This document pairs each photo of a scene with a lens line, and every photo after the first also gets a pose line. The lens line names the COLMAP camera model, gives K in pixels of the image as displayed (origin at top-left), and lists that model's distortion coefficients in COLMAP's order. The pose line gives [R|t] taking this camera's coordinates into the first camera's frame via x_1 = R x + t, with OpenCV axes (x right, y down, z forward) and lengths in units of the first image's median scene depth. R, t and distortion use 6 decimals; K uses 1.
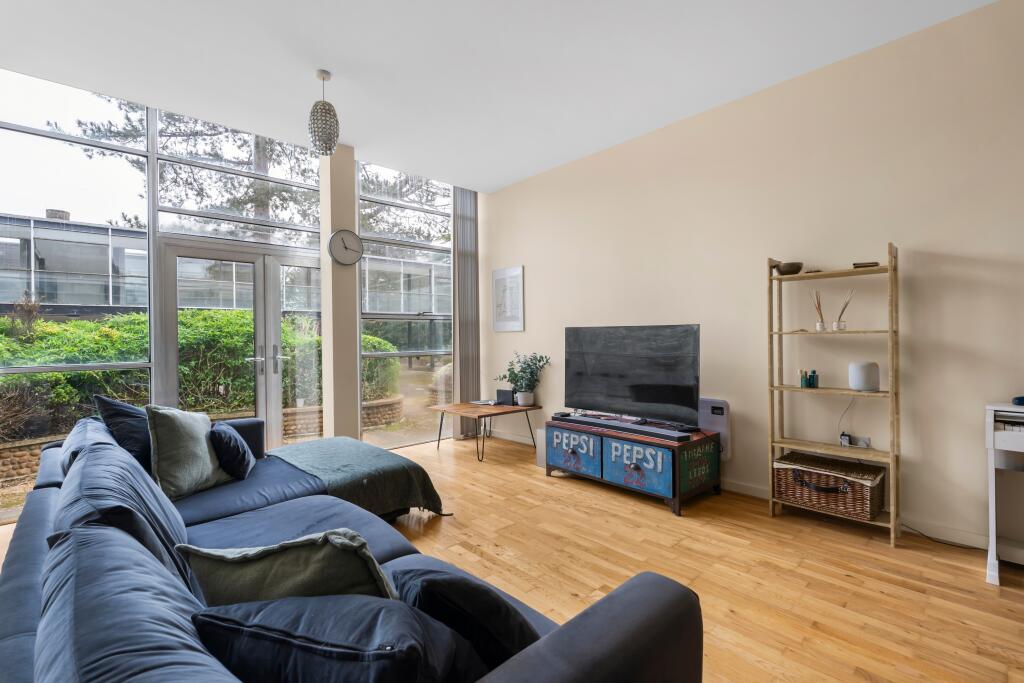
lens RADIAL K [[455.9, 0, 509.9], [0, 455.9, 339.8], [0, 0, 1]] dist [0.000520, -0.000068]
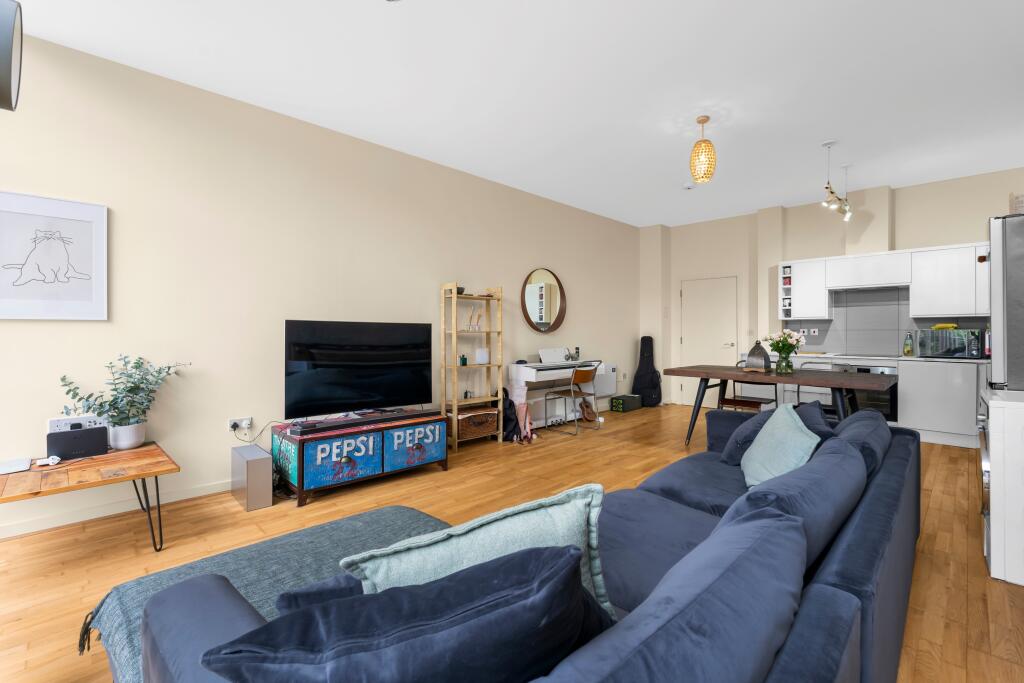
lens RADIAL K [[455.9, 0, 510.0], [0, 455.9, 337.1], [0, 0, 1]] dist [0.000520, -0.000068]
pose [[-0.024625, 0.003151, 0.999692, -0.818868], [0.006262, 0.999976, -0.002997, 0.008684], [-0.999677, 0.006187, -0.024645, 0.741233]]
